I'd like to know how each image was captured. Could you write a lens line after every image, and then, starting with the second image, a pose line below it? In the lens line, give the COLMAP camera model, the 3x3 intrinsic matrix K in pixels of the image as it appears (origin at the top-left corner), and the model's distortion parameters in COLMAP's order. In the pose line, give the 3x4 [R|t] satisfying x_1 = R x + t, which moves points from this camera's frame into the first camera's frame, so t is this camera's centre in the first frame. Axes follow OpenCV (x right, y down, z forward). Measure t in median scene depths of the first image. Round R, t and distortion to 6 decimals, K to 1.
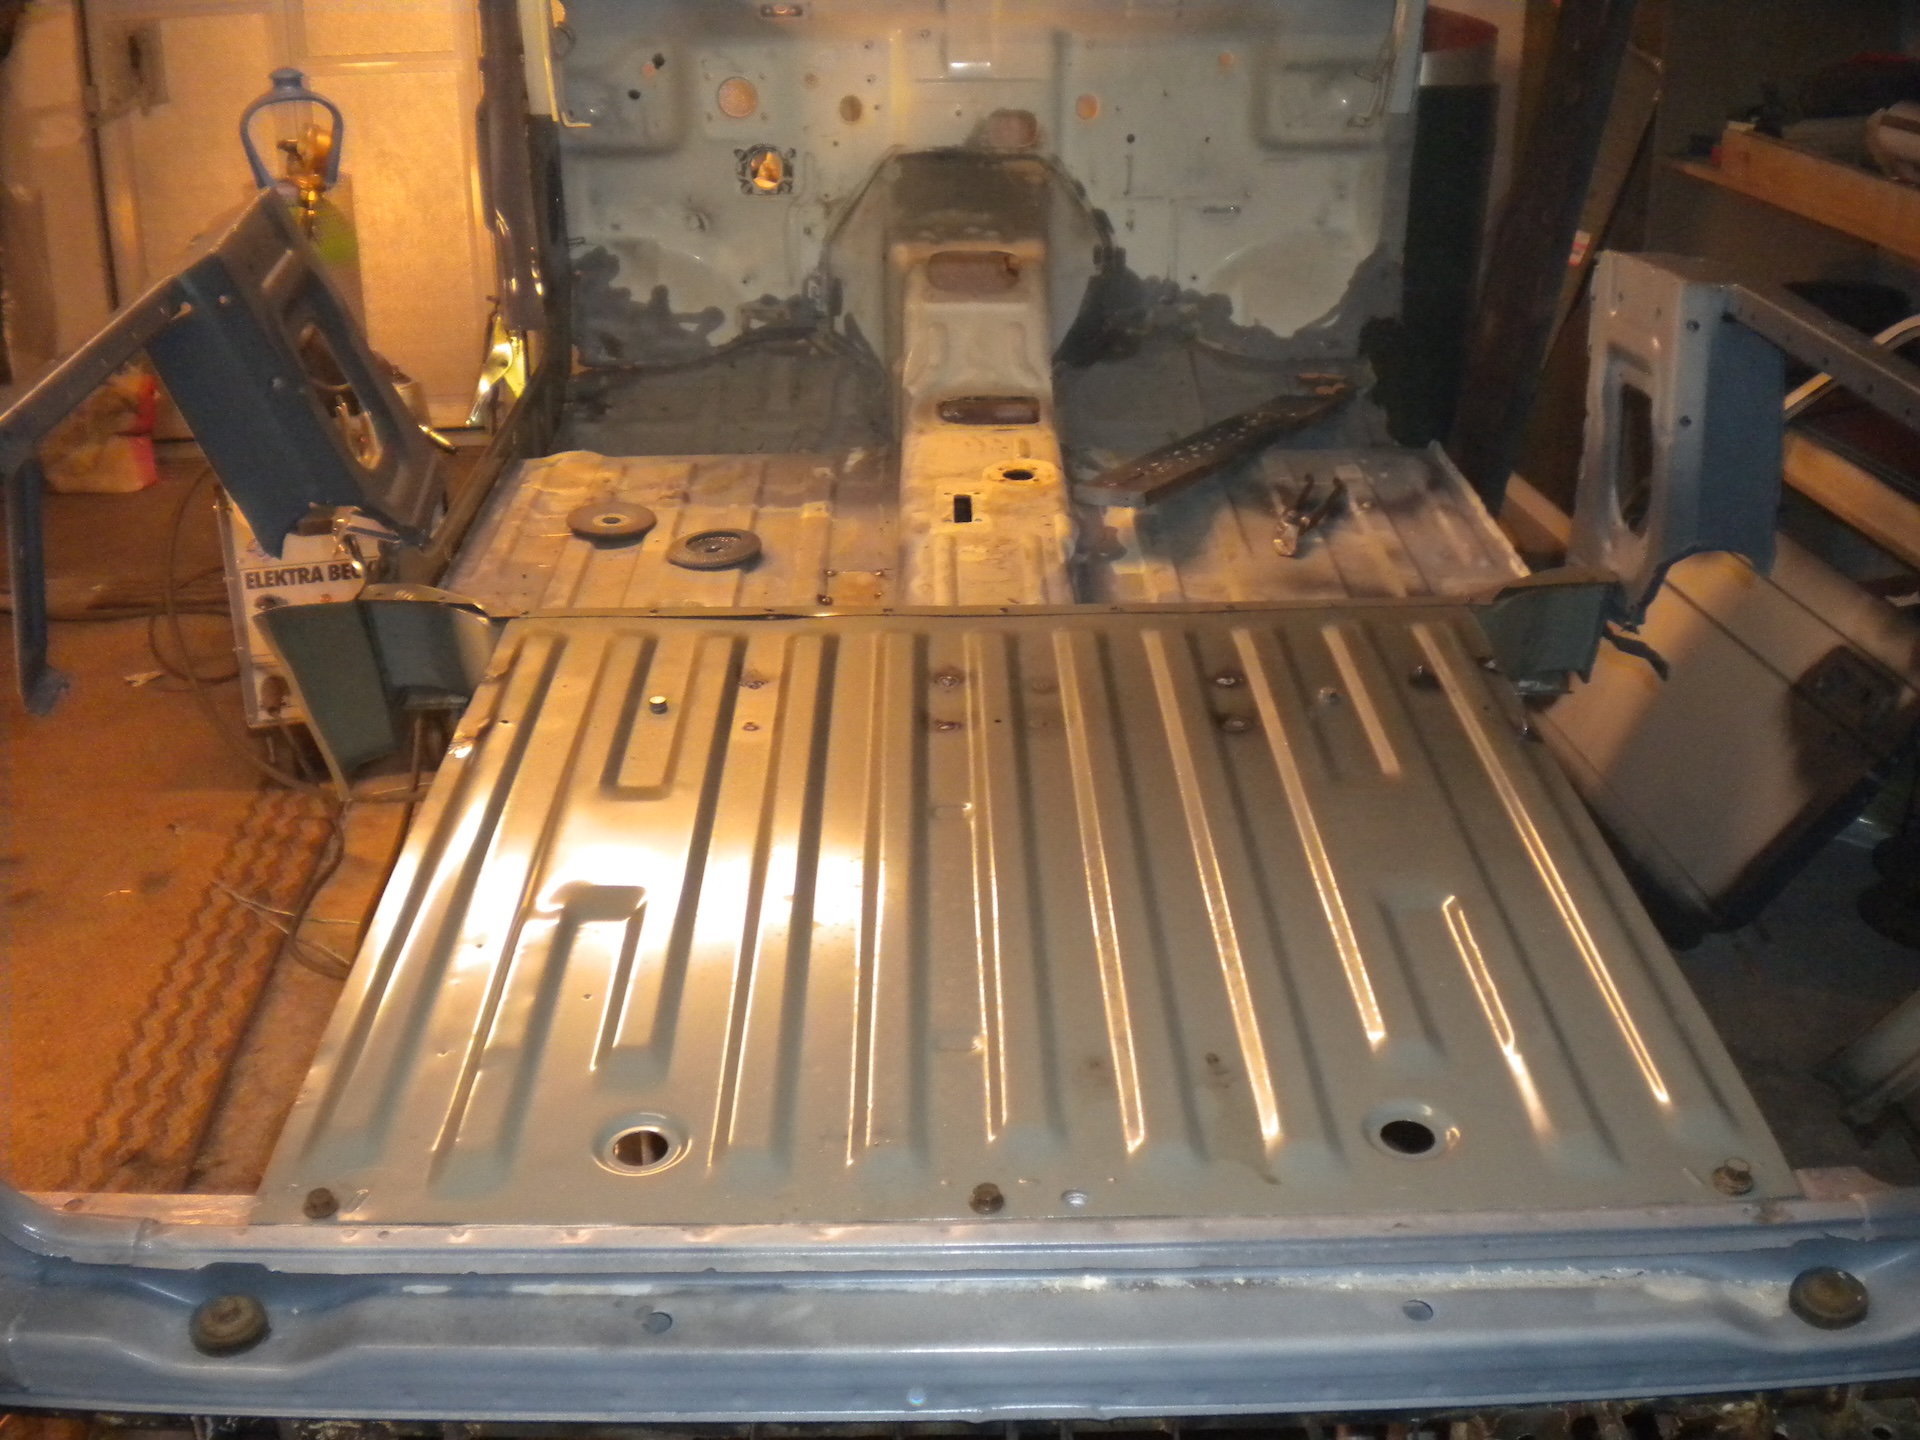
lens RADIAL K [[1976.3, 0, 960.0], [0, 1976.3, 720.0], [0, 0, 1]] dist [-0.125344, -0.005247]
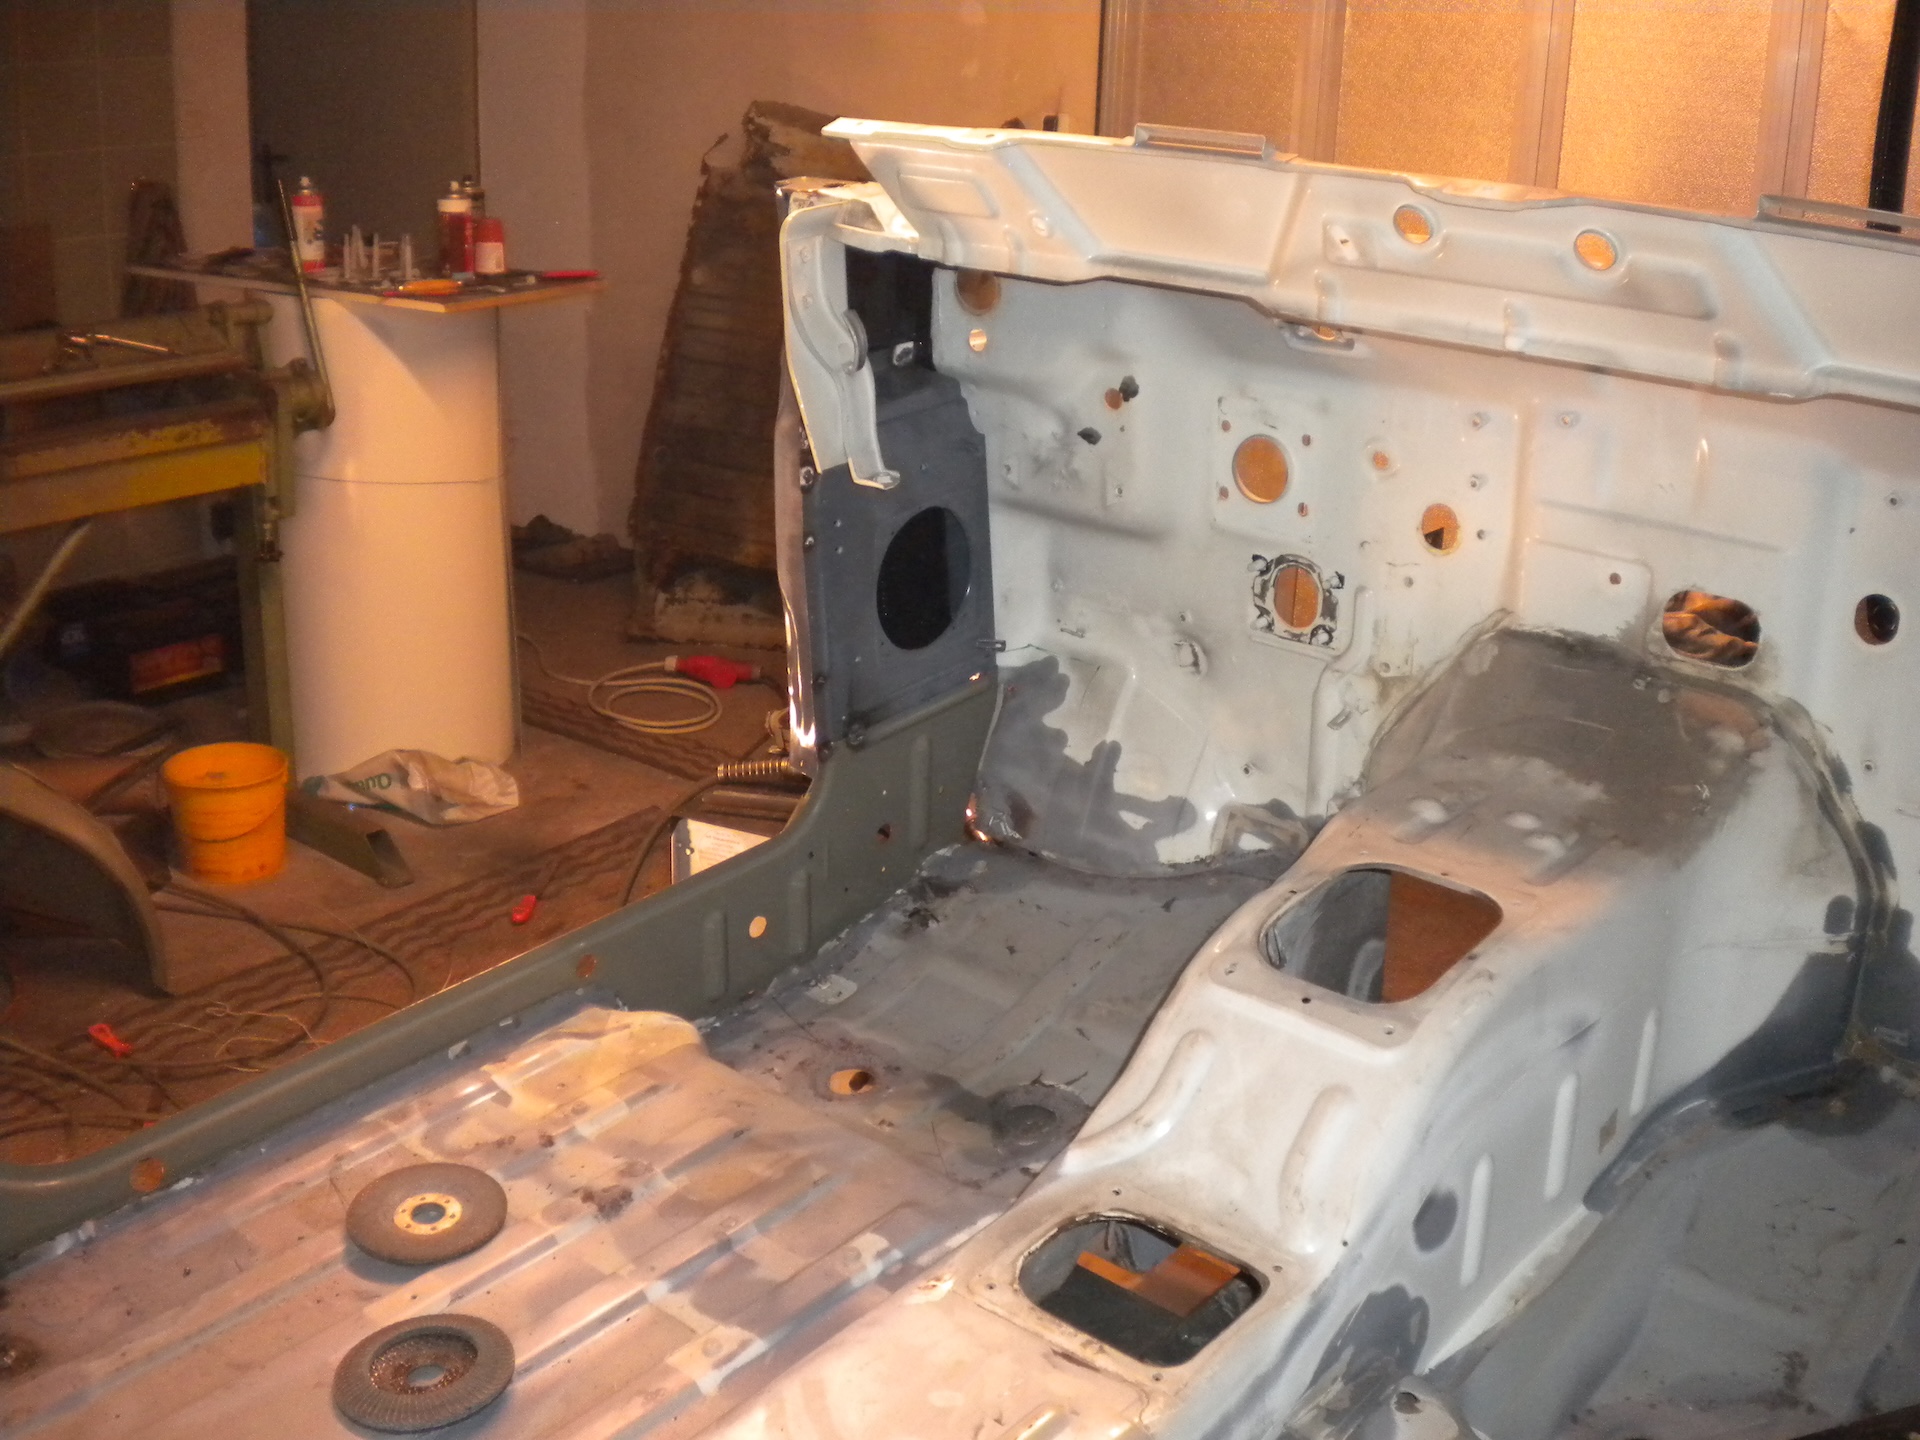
lens RADIAL K [[1976.3, 0, 960.0], [0, 1976.3, 720.0], [0, 0, 1]] dist [-0.125344, -0.005247]
pose [[0.745258, 0.251207, -0.617645, 0.189882], [-0.300714, 0.953389, 0.024914, -0.230198], [0.595114, 0.167167, 0.786062, 0.490341]]
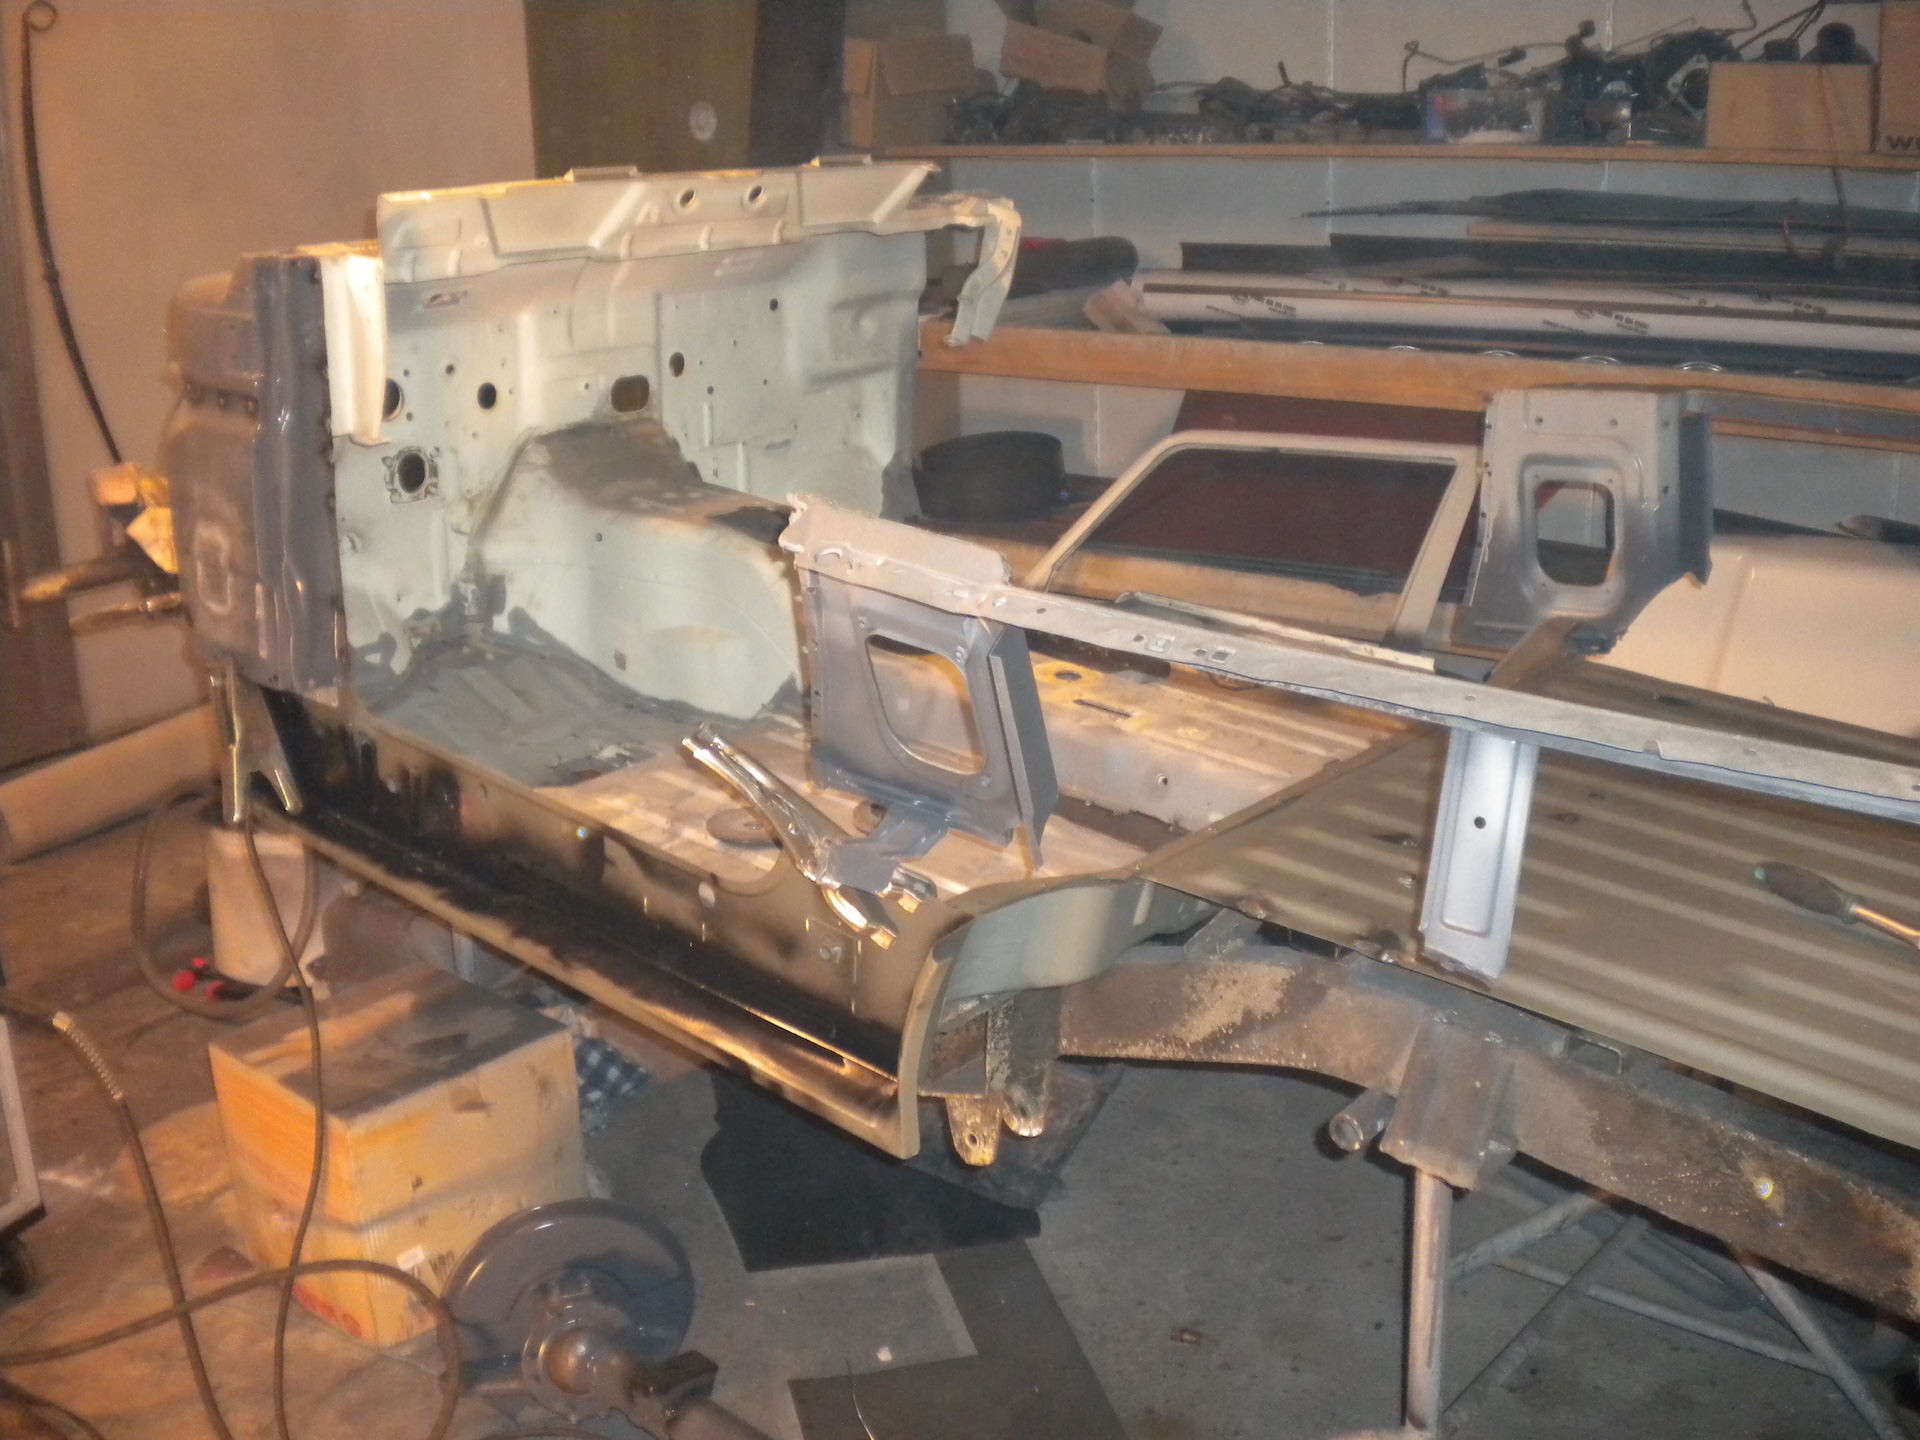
lens RADIAL K [[1976.3, 0, 960.0], [0, 1976.3, 720.0], [0, 0, 1]] dist [-0.125344, -0.005247]
pose [[0.678026, -0.237808, 0.695505, -0.582841], [0.319666, 0.947450, 0.012322, -0.100858], [-0.661887, 0.213975, 0.718415, 0.197155]]
